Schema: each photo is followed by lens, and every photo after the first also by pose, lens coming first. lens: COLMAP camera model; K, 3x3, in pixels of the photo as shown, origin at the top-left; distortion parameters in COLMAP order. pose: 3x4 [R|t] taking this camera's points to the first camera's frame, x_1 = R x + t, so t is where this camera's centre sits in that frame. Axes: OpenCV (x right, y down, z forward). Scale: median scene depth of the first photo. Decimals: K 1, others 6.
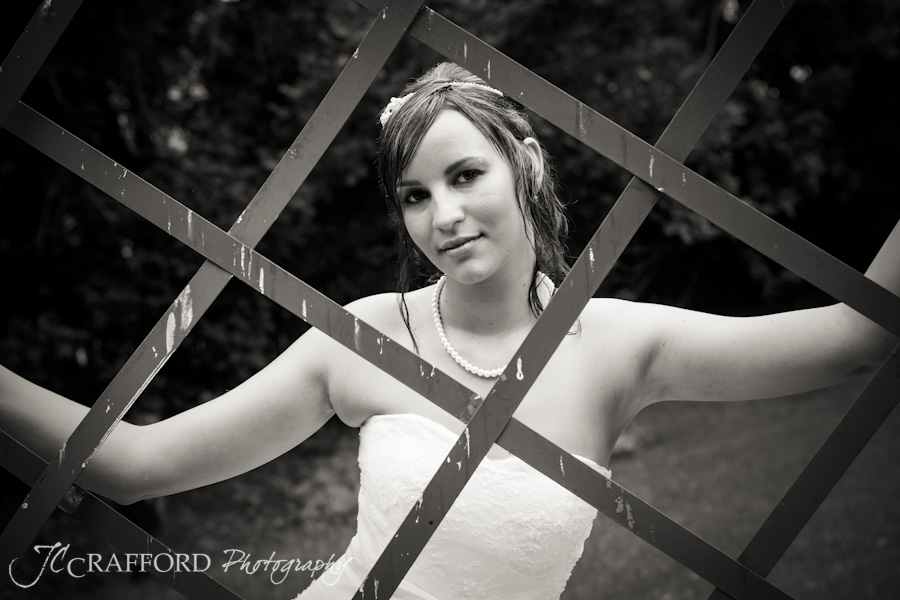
lens RADIAL K [[1594.1, 0, 448.9], [0, 1594.1, 300.1], [0, 0, 1]] dist [-0.011128, 0.000000]
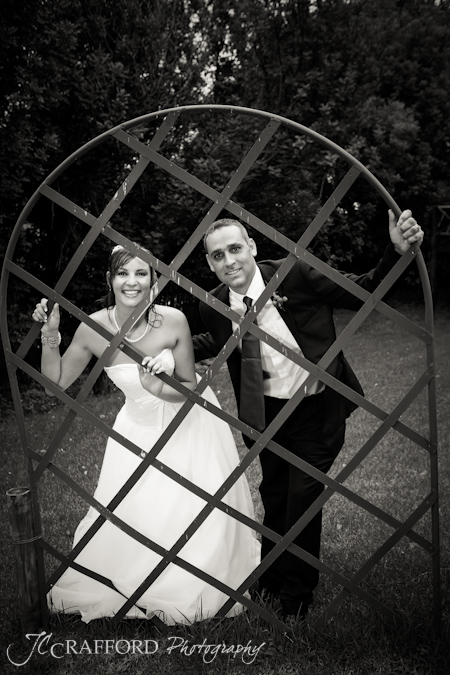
lens RADIAL K [[658.3, 0, 226.6], [0, 658.3, 338.4], [0, 0, 1]] dist [0.013104, 0.000000]
pose [[0.999423, 0.022708, 0.025271, -0.034382], [-0.024396, 0.997344, 0.068634, 0.007230], [-0.023645, -0.069211, 0.997322, -0.275230]]
